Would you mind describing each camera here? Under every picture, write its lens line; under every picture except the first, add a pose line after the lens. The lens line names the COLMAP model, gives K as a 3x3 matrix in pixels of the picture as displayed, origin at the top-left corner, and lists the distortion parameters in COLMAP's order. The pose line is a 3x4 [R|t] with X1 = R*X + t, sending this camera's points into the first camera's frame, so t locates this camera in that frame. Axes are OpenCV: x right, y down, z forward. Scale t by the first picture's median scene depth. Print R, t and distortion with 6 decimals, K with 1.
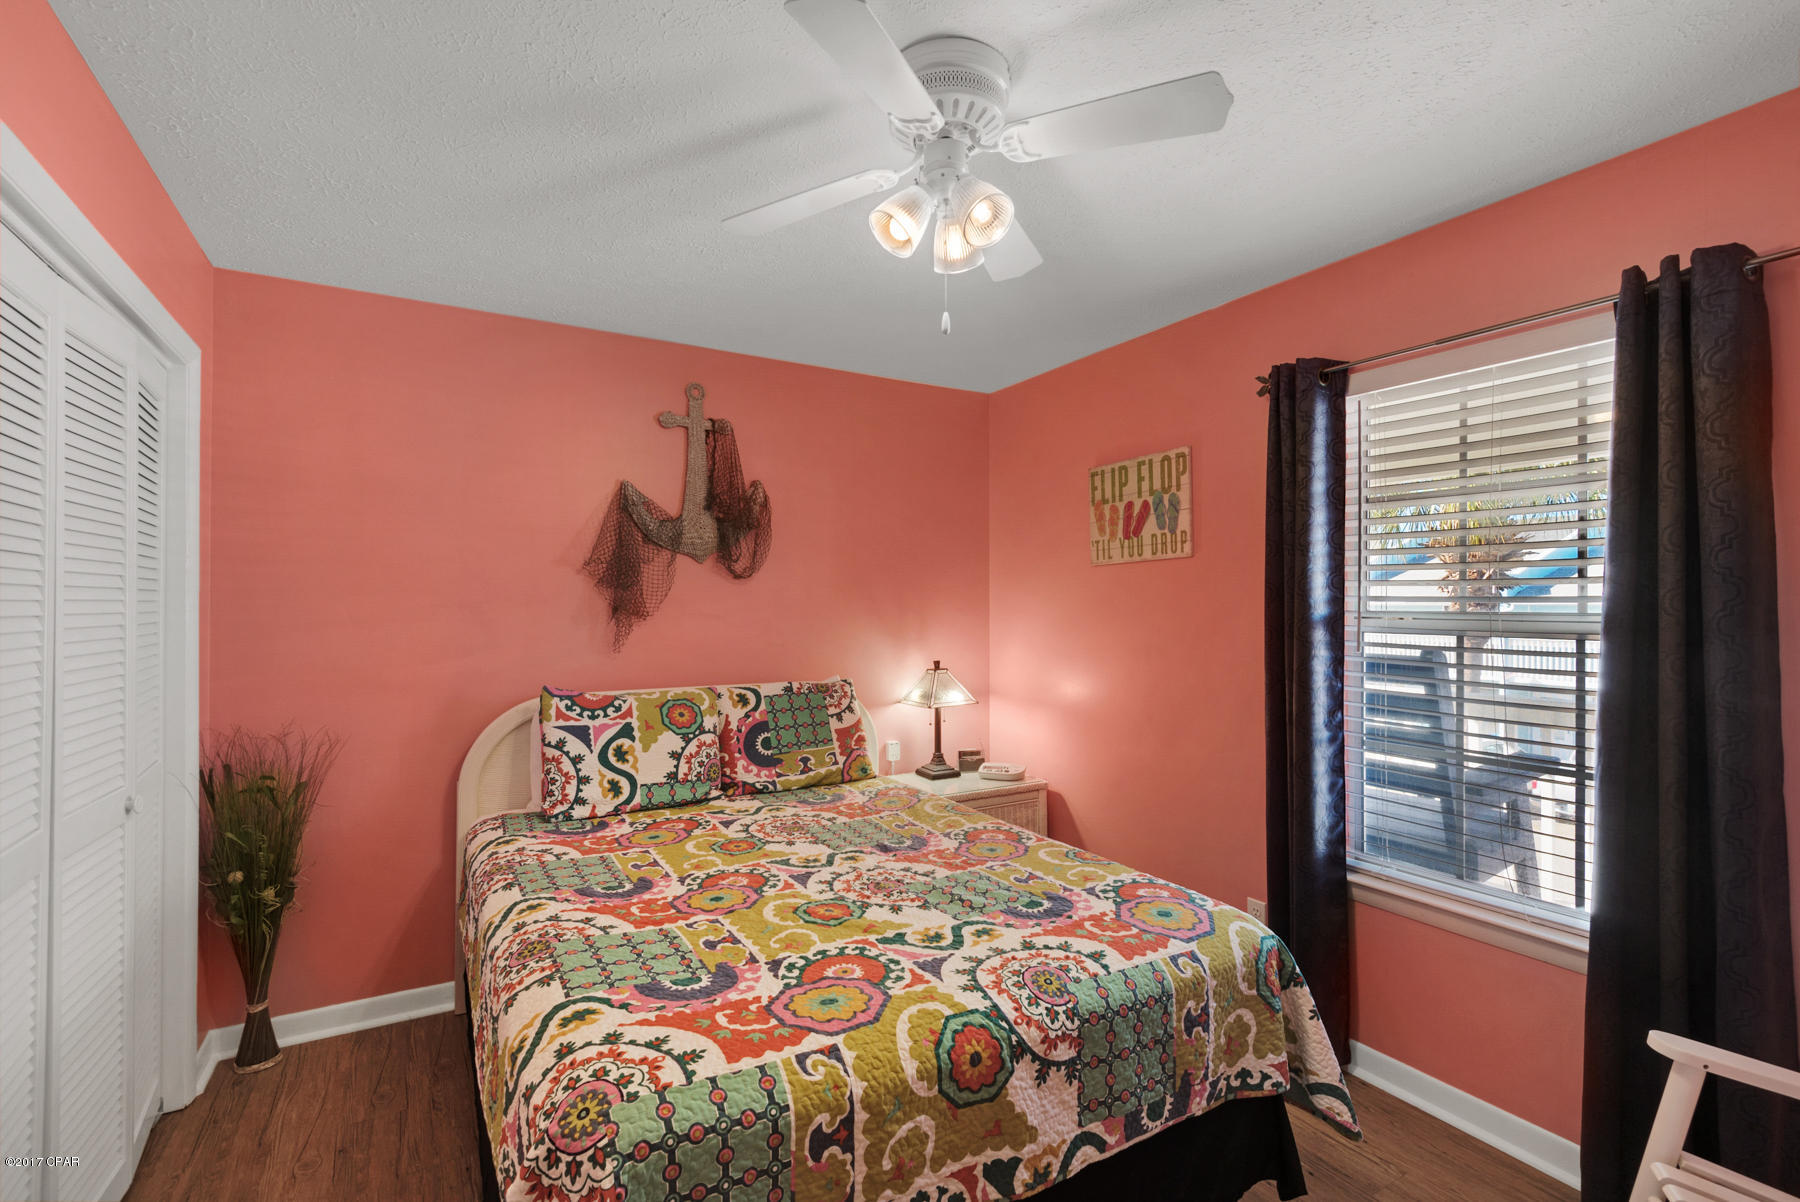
lens RADIAL K [[810.8, 0, 895.2], [0, 810.8, 599.7], [0, 0, 1]] dist [0.035412, -0.018514]
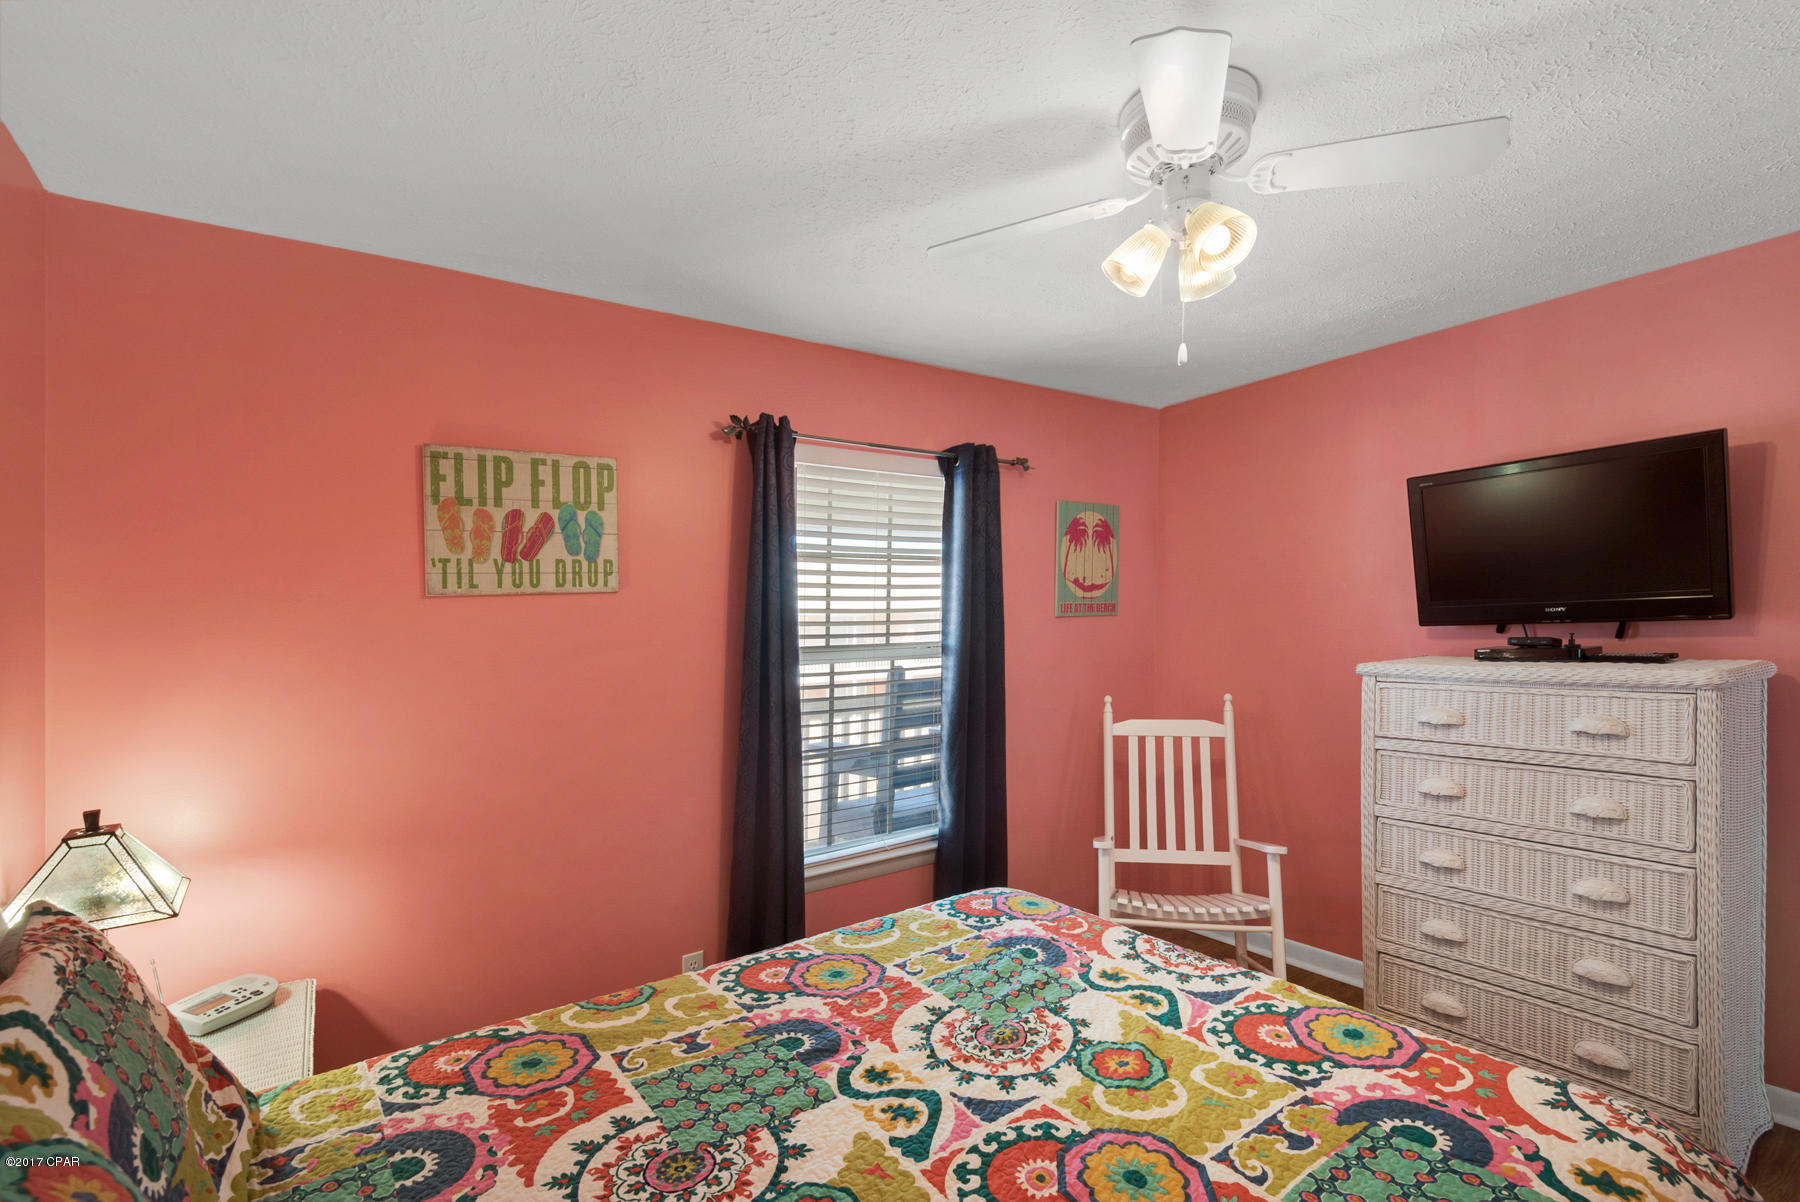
lens RADIAL K [[803.1, 0, 901.5], [0, 803.1, 655.4], [0, 0, 1]] dist [0.027804, -0.018740]
pose [[-0.076526, -0.037623, 0.996357, -0.486539], [0.022939, 0.998957, 0.039483, -0.013877], [-0.996804, 0.025877, -0.075584, 0.772255]]
